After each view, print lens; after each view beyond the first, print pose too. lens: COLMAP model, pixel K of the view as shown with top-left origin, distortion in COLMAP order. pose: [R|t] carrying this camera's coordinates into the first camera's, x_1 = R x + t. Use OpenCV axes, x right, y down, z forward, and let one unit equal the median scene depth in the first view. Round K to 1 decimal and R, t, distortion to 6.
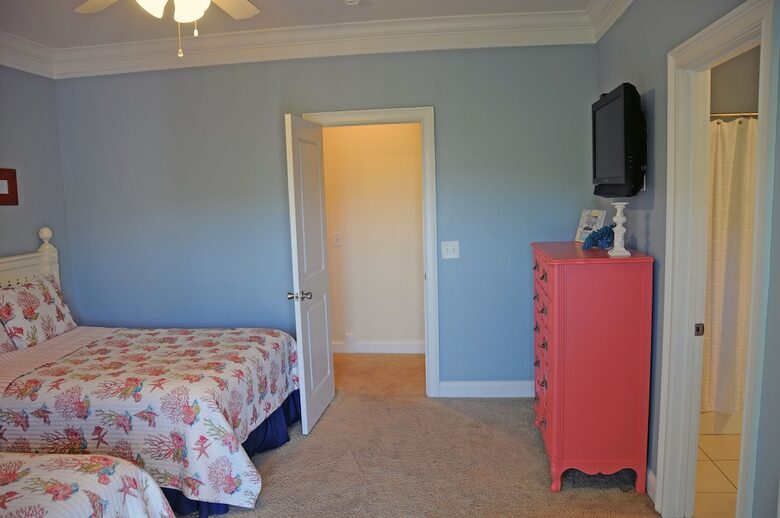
lens RADIAL K [[602.0, 0, 390.0], [0, 602.0, 259.0], [0, 0, 1]] dist [-0.156770, 0.109170]
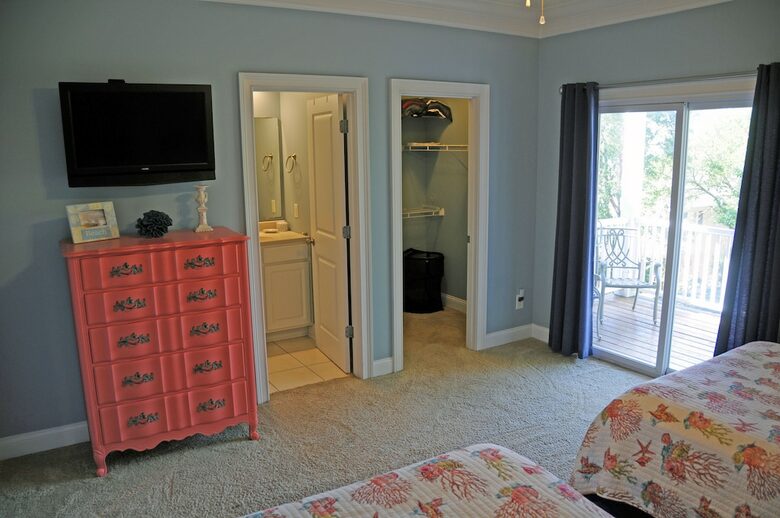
lens RADIAL K [[602.0, 0, 390.0], [0, 602.0, 259.0], [0, 0, 1]] dist [-0.156770, 0.109170]
pose [[-0.611244, -0.108775, 0.783932, -0.769278], [0.127707, 0.963975, 0.233332, -0.181753], [-0.781071, 0.242736, -0.575332, 1.426562]]
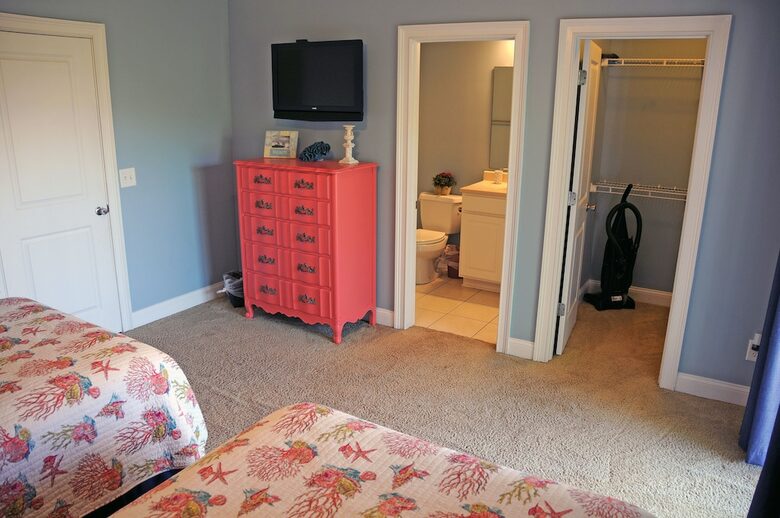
lens RADIAL K [[602.0, 0, 390.0], [0, 602.0, 259.0], [0, 0, 1]] dist [-0.156770, 0.109170]
pose [[0.416421, -0.204935, 0.885774, -0.883523], [0.082122, 0.978760, 0.187841, -0.043681], [-0.905456, -0.005479, 0.424406, 0.317850]]
